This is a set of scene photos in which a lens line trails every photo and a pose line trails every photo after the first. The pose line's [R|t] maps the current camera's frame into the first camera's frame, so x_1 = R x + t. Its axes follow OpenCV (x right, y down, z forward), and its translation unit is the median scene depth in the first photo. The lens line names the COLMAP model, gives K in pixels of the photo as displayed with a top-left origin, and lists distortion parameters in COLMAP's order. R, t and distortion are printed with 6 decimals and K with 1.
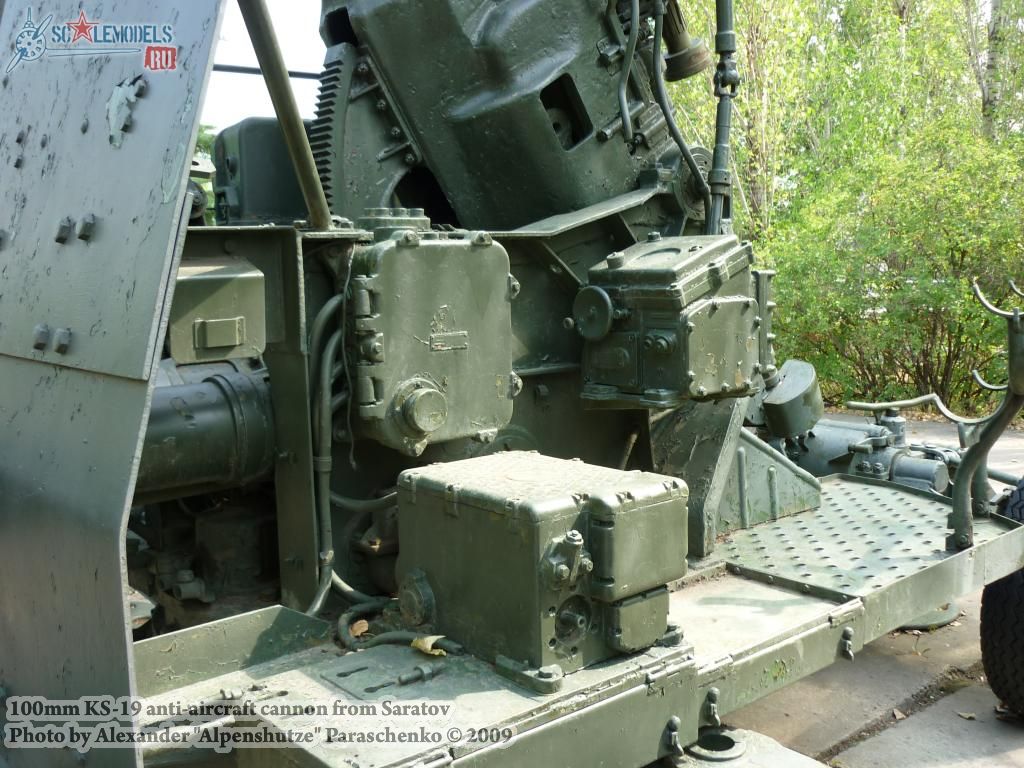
lens RADIAL K [[1020.8, 0, 512.0], [0, 1020.8, 384.0], [0, 0, 1]] dist [-0.092568, 0.119951]
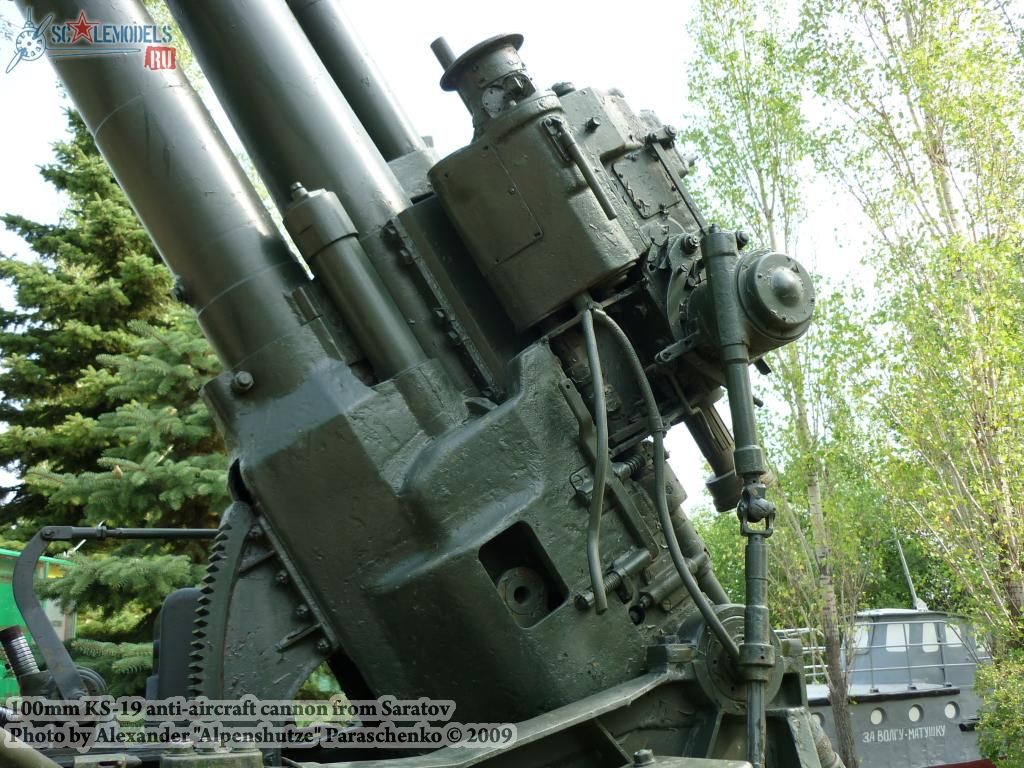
lens RADIAL K [[1020.8, 0, 512.0], [0, 1020.8, 384.0], [0, 0, 1]] dist [-0.092568, 0.119951]
pose [[0.969635, -0.092620, -0.226339, 0.219447], [-0.002397, 0.921865, -0.387505, -0.110492], [0.244544, 0.376281, 0.893650, 0.295980]]
